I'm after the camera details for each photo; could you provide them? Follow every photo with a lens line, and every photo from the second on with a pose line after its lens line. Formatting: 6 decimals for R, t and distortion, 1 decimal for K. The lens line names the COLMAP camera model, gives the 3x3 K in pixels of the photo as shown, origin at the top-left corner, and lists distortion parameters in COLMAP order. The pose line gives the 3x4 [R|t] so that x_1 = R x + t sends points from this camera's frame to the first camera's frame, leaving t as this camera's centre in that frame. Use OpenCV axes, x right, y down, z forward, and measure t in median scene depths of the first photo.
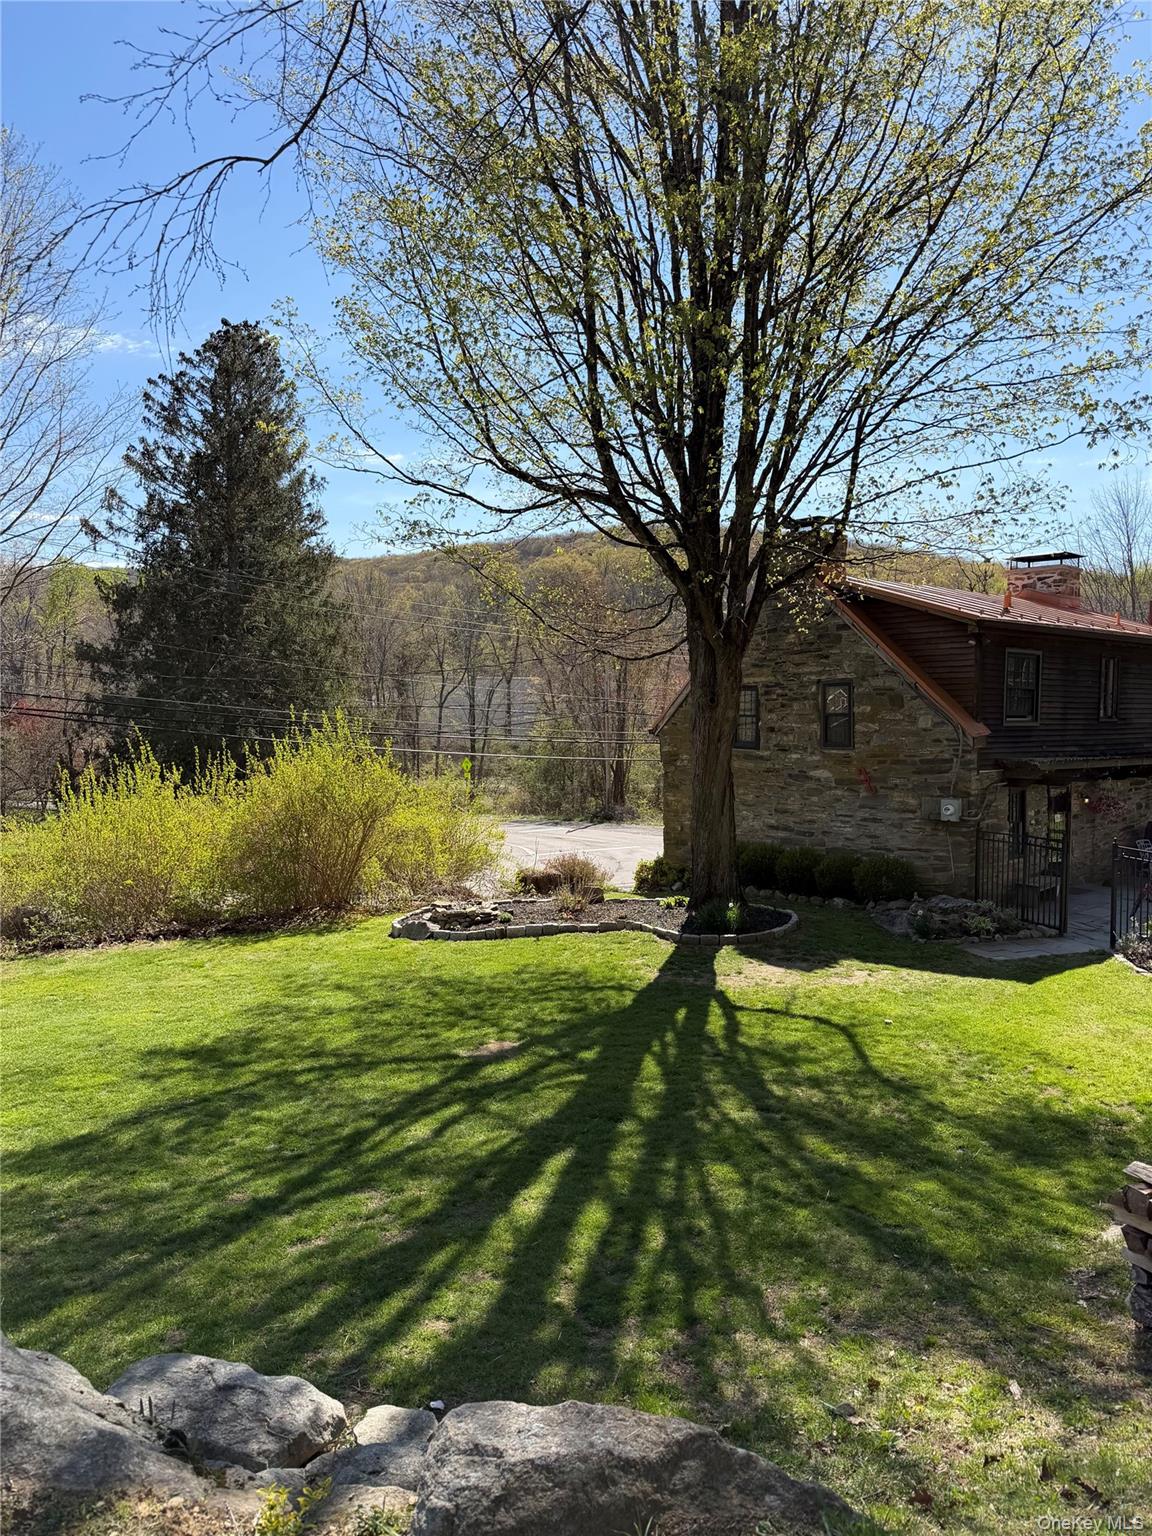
lens RADIAL K [[1083.5, 0, 574.8], [0, 1083.5, 767.3], [0, 0, 1]] dist [0.049616, -0.004349]
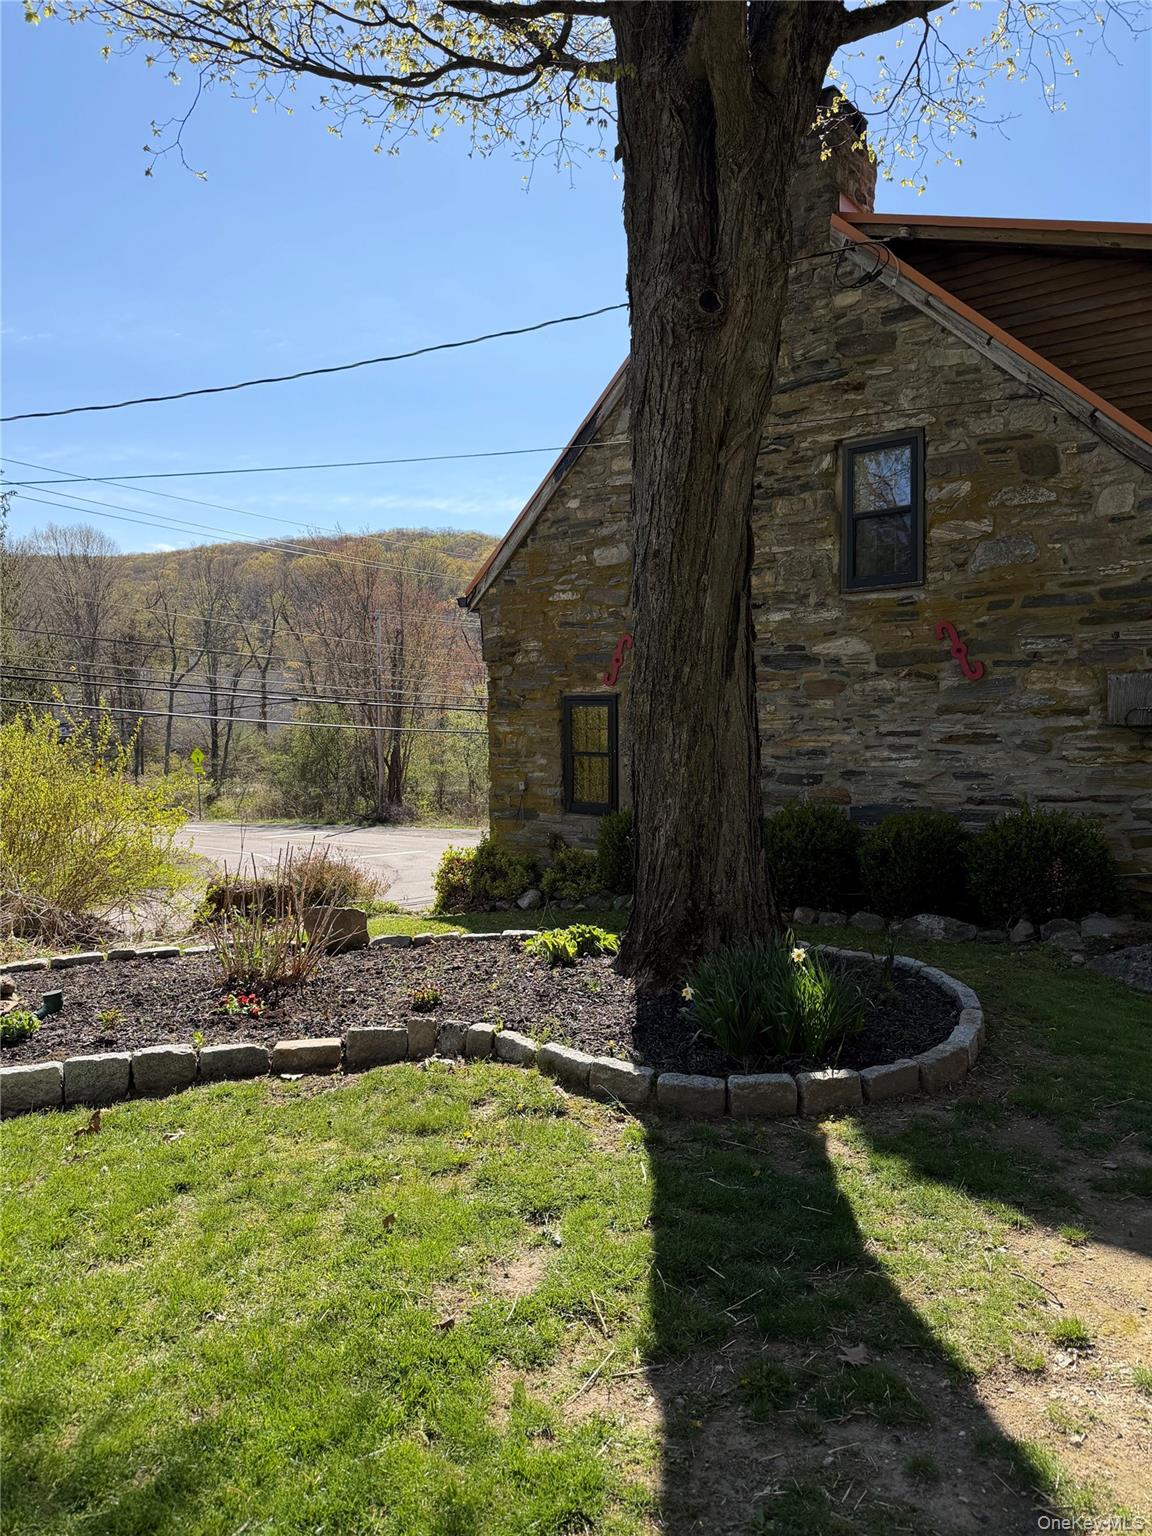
lens RADIAL K [[1083.5, 0, 574.6], [0, 1083.5, 771.2], [0, 0, 1]] dist [0.049616, -0.004349]
pose [[0.978723, -0.007699, 0.205042, 0.018956], [0.009846, 0.999907, -0.009456, 0.062312], [-0.204950, 0.011273, 0.978707, 0.568691]]
